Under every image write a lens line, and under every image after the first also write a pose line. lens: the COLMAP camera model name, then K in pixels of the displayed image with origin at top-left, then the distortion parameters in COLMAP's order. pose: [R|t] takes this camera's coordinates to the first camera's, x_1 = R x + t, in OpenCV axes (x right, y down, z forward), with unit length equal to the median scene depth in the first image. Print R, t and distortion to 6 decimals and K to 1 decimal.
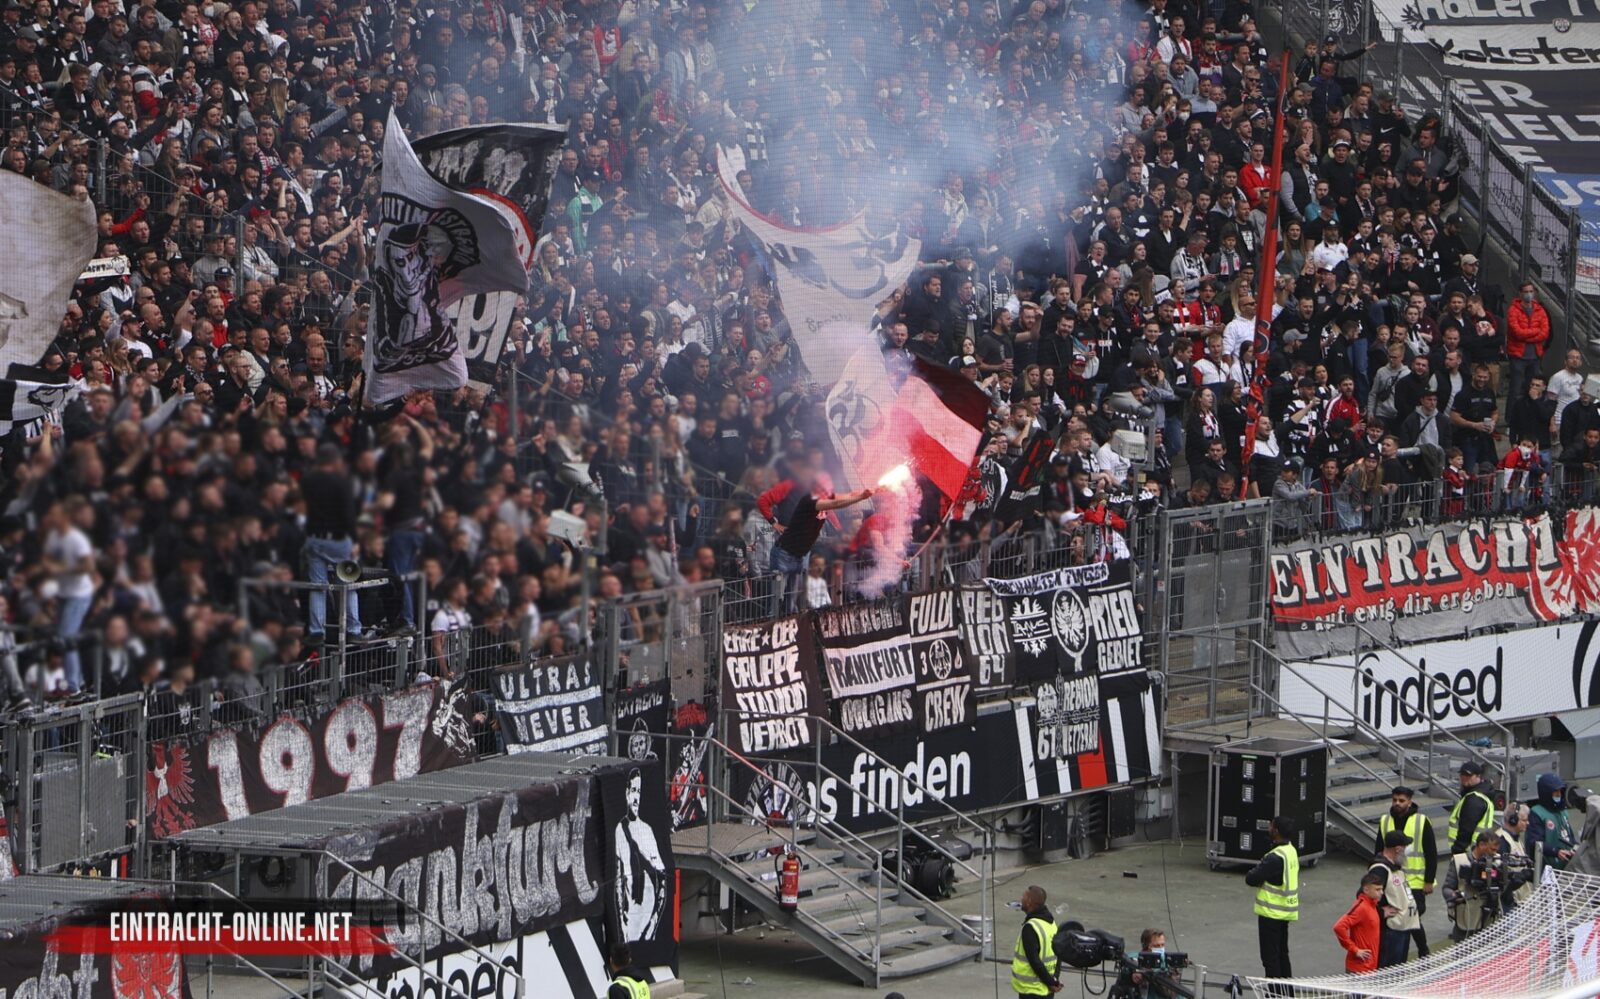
lens RADIAL K [[9376.4, 0, 790.6], [0, 9376.4, 547.4], [0, 0, 1]] dist [2.322512, 30.517209]
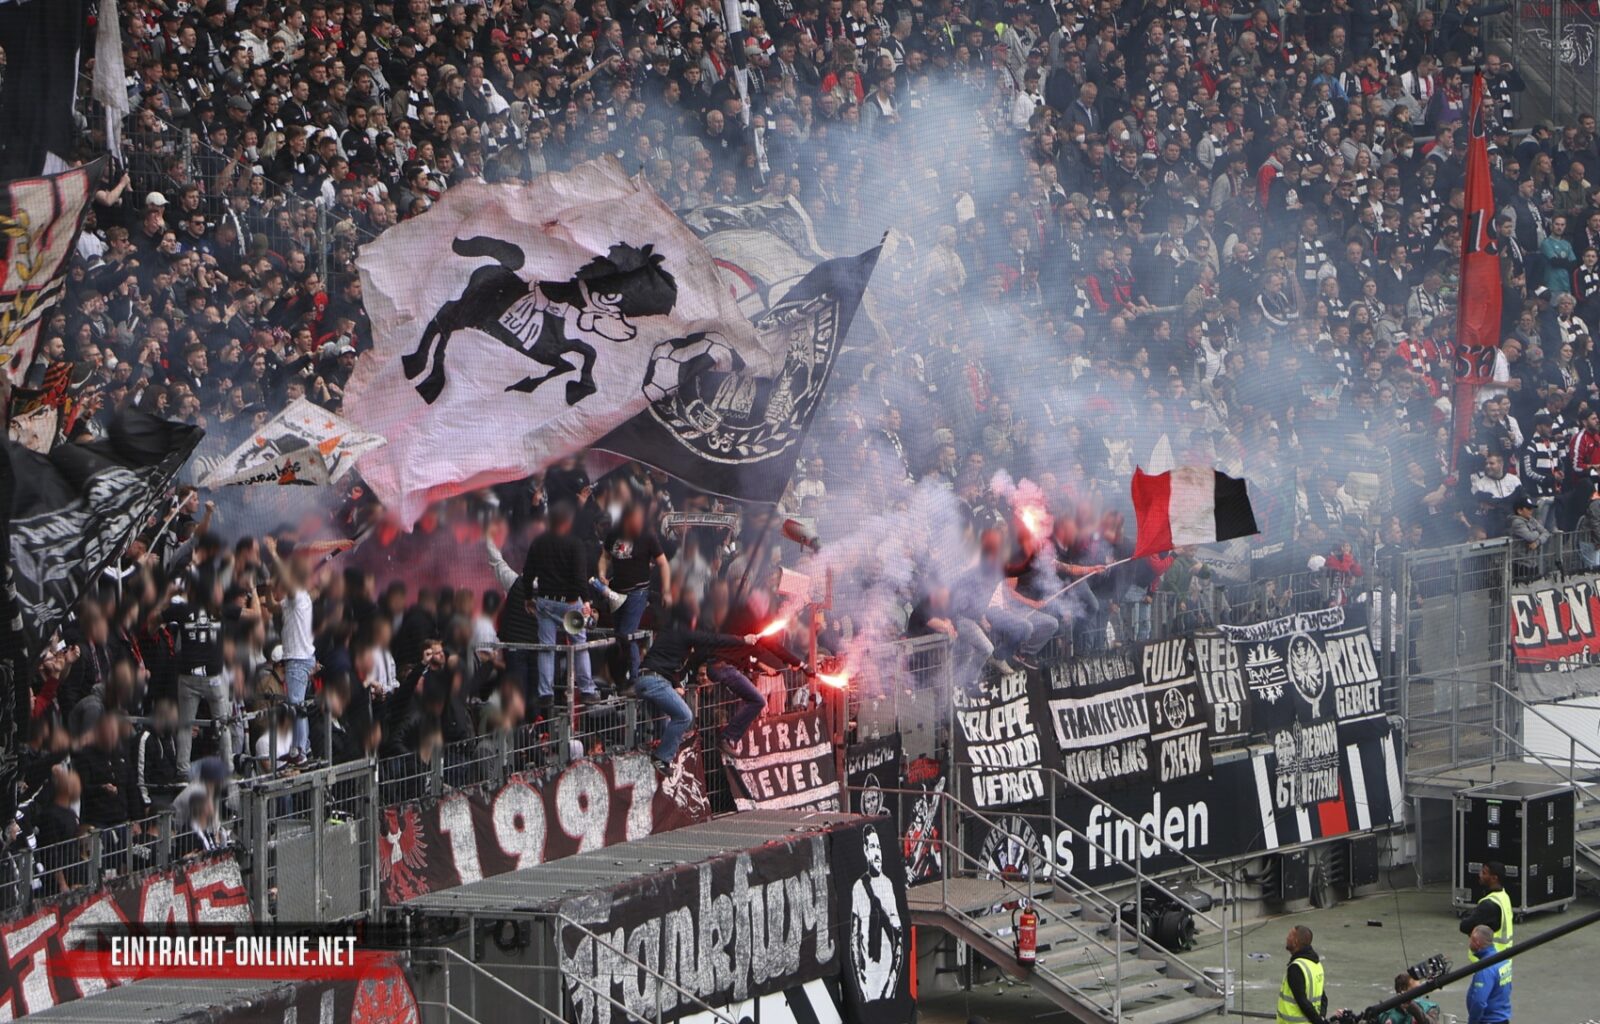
lens RADIAL K [[9563.2, 0, 799.3], [0, 9563.2, 549.5], [0, 0, 1]] dist [1.901931, 42.612485]
pose [[0.999491, -0.022076, -0.023037, 0.000122], [0.021957, 0.999744, -0.005401, -0.000164], [0.023150, 0.004893, 0.999720, -0.008904]]
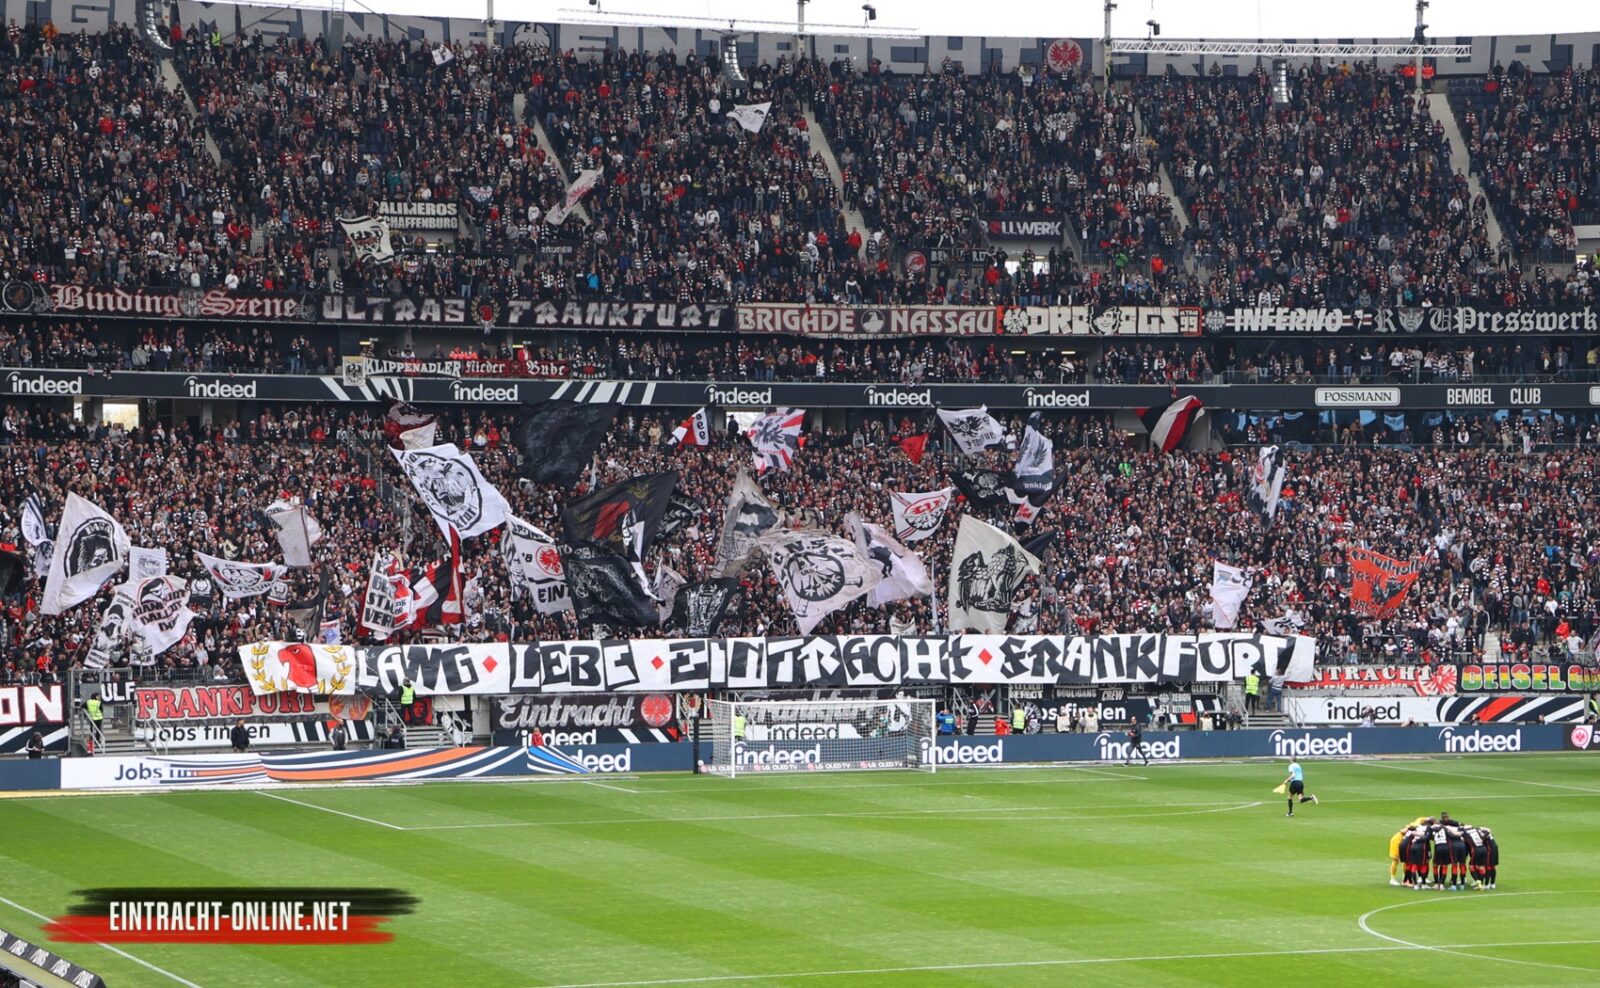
lens RADIAL K [[4200.1, 0, 770.1], [0, 4200.1, 564.1], [0, 0, 1]] dist [0.432078, 1.060363]
pose [[0.680659, -0.008970, -0.732545, 1.190245], [-0.058569, 0.996058, -0.066617, 0.087163], [0.730255, 0.088248, 0.677451, -0.271942]]
